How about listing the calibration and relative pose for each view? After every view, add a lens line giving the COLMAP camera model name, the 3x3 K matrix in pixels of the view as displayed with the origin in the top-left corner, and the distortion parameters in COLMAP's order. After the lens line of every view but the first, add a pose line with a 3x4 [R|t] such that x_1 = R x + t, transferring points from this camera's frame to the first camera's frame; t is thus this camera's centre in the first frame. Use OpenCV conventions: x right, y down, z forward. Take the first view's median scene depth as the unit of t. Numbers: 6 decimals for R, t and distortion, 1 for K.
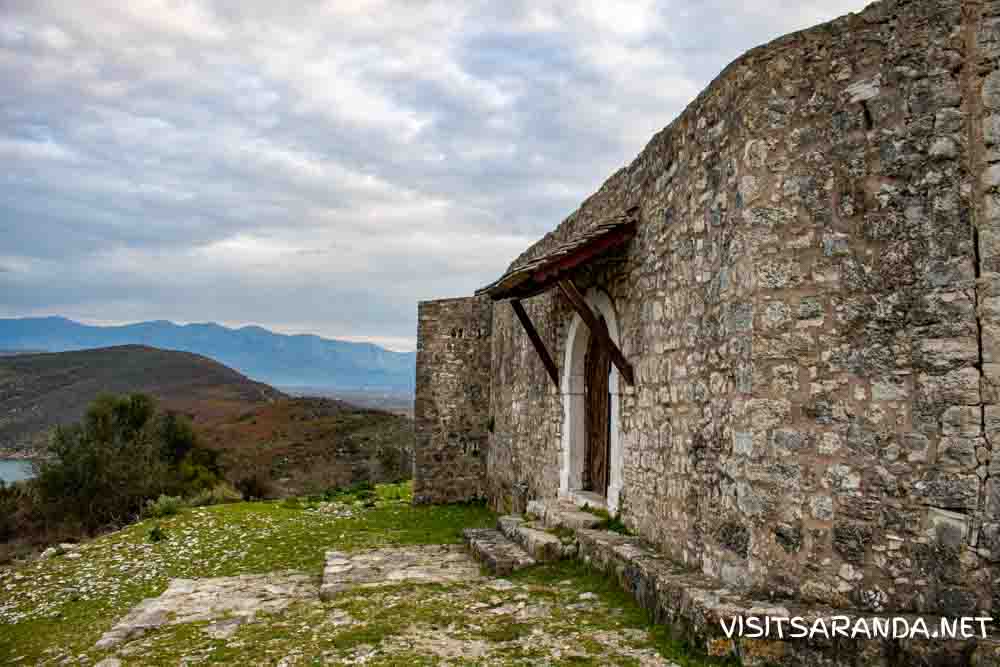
lens RADIAL K [[821.7, 0, 500.0], [0, 821.7, 333.5], [0, 0, 1]] dist [-0.106999, 0.010132]
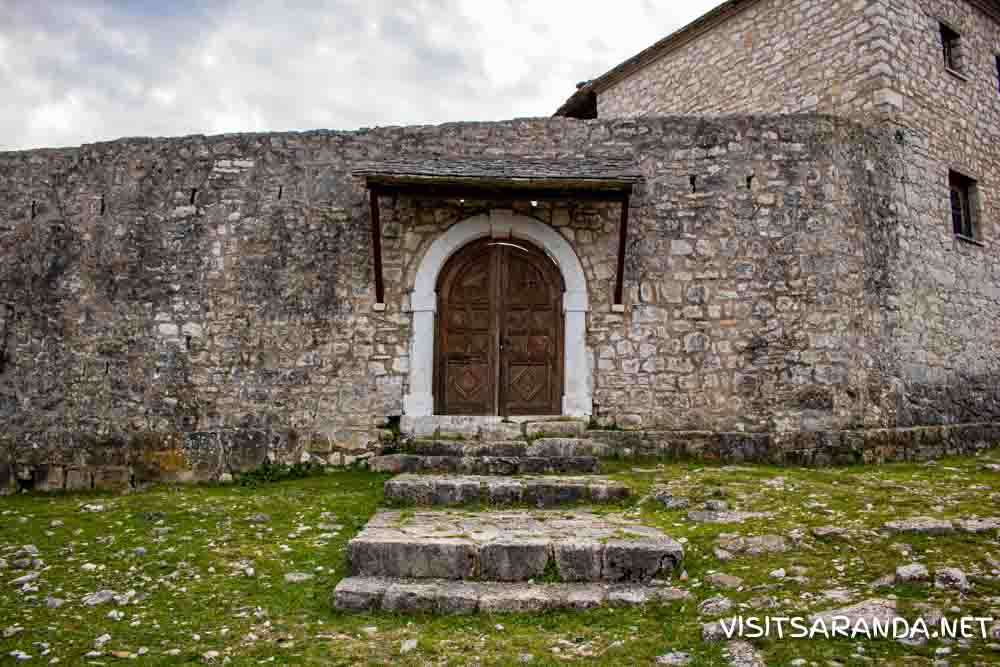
lens RADIAL K [[821.7, 0, 500.0], [0, 821.7, 333.5], [0, 0, 1]] dist [-0.106999, 0.010132]
pose [[0.214302, 0.148168, 0.965464, -1.377359], [-0.072228, 0.988126, -0.135613, 0.379884], [-0.974093, -0.040672, 0.222459, 1.246207]]
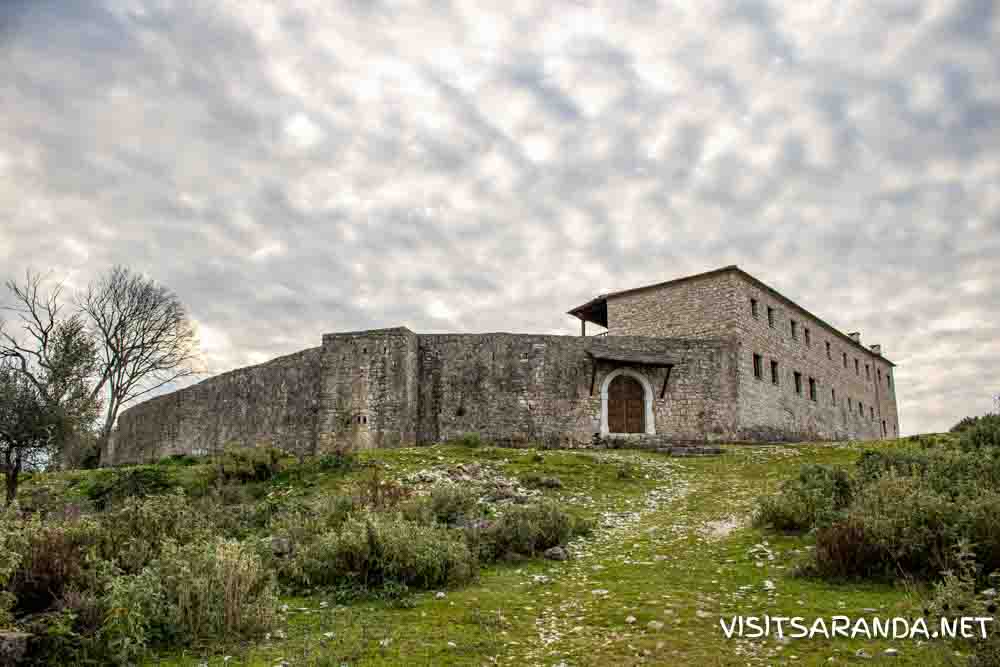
lens RADIAL K [[821.7, 0, 500.0], [0, 821.7, 333.5], [0, 0, 1]] dist [-0.106999, 0.010132]
pose [[-0.065994, 0.228564, 0.971289, -4.726197], [-0.067498, 0.970159, -0.232885, 0.941689], [-0.995534, -0.080929, -0.048597, 2.657470]]
